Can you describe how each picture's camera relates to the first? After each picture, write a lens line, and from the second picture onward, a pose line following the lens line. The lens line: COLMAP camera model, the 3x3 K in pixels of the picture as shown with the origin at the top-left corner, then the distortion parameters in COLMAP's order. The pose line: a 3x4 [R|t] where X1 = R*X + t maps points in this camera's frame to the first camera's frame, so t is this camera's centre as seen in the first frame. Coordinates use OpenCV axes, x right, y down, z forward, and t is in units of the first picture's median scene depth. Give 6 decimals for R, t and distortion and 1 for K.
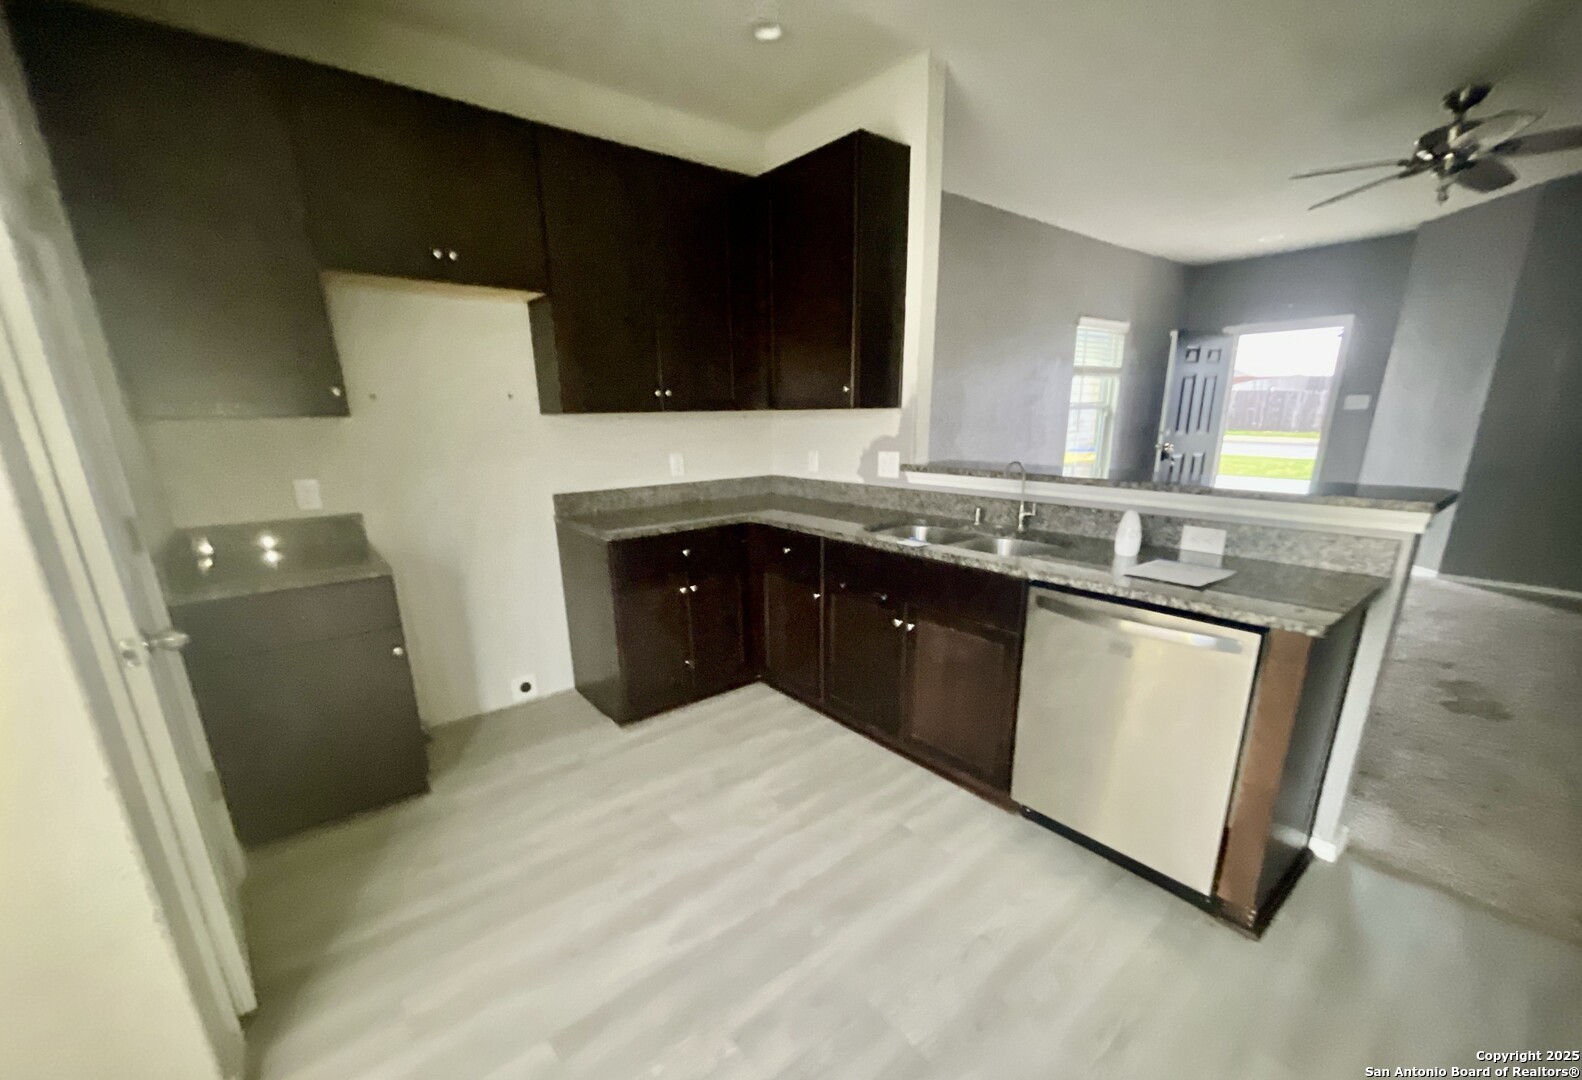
lens RADIAL K [[643.0, 0, 793.4], [0, 643.0, 549.8], [0, 0, 1]] dist [-0.002561, -0.000475]
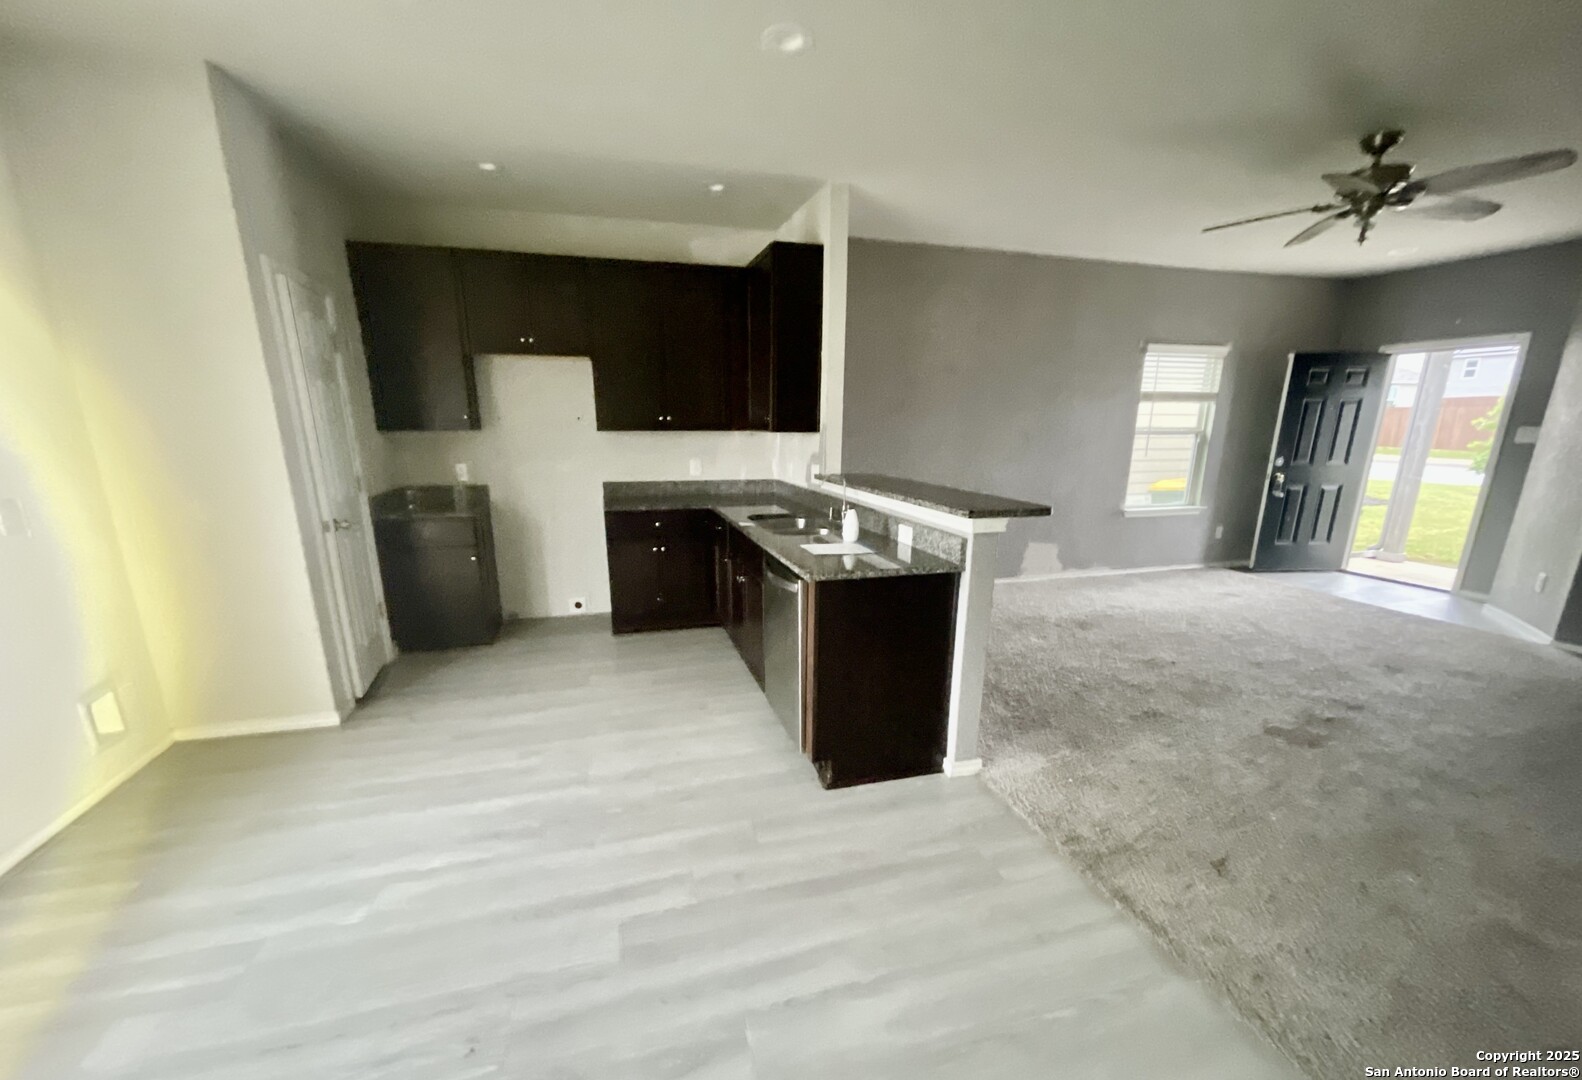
lens RADIAL K [[643.0, 0, 791.5], [0, 643.0, 541.6], [0, 0, 1]] dist [-0.002561, -0.000475]
pose [[0.924025, 0.089398, -0.371734, 0.622369], [-0.099724, 0.994978, -0.008604, 0.023616], [0.369098, 0.045021, 0.928300, -0.254574]]
